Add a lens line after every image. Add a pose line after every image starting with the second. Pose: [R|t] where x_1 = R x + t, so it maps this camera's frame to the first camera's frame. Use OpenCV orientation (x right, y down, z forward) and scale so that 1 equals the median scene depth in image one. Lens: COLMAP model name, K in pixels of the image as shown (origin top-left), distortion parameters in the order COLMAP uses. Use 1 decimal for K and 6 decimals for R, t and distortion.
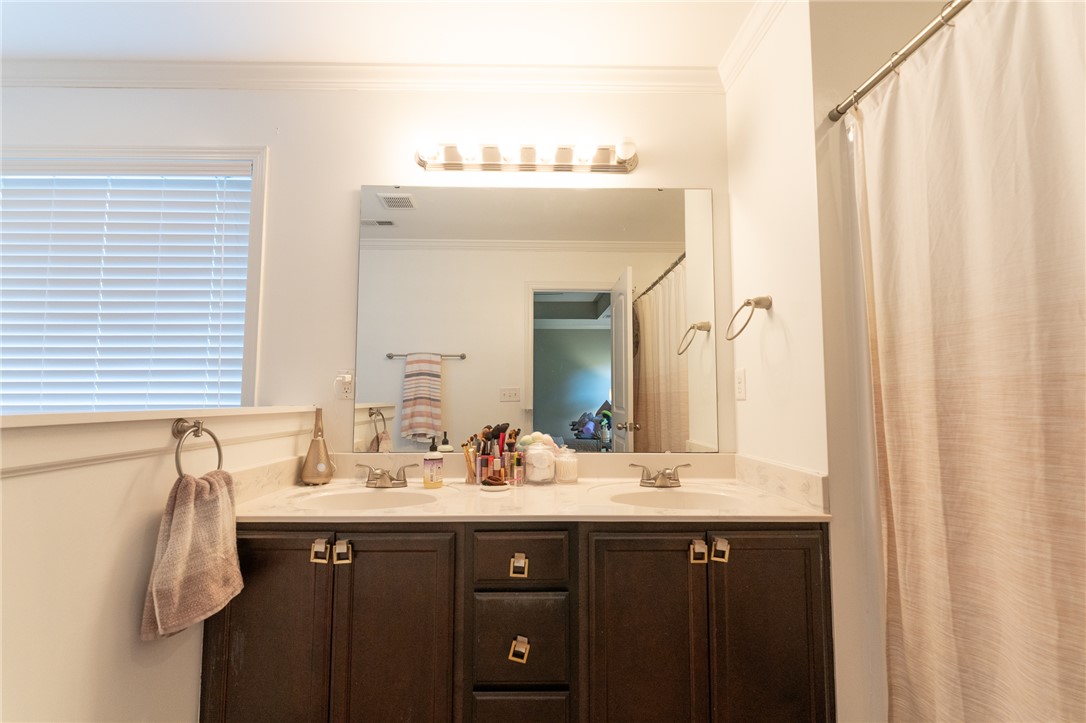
lens RADIAL K [[461.1, 0, 540.4], [0, 461.1, 363.5], [0, 0, 1]] dist [-0.004560, -0.000013]
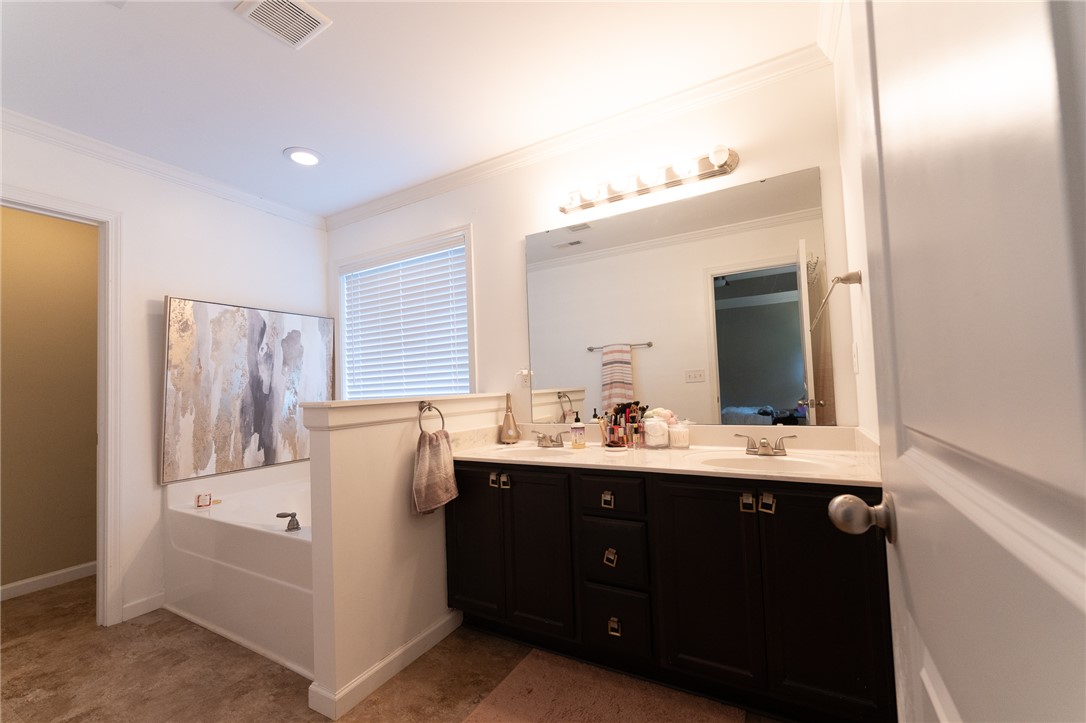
lens RADIAL K [[437.7, 0, 540.4], [0, 437.7, 363.0], [0, 0, 1]] dist [0.001895, -0.000934]
pose [[0.861384, -0.062664, -0.504073, 0.342426], [0.080117, 0.996701, 0.013003, -0.012612], [0.501595, -0.051585, 0.863563, -0.180125]]
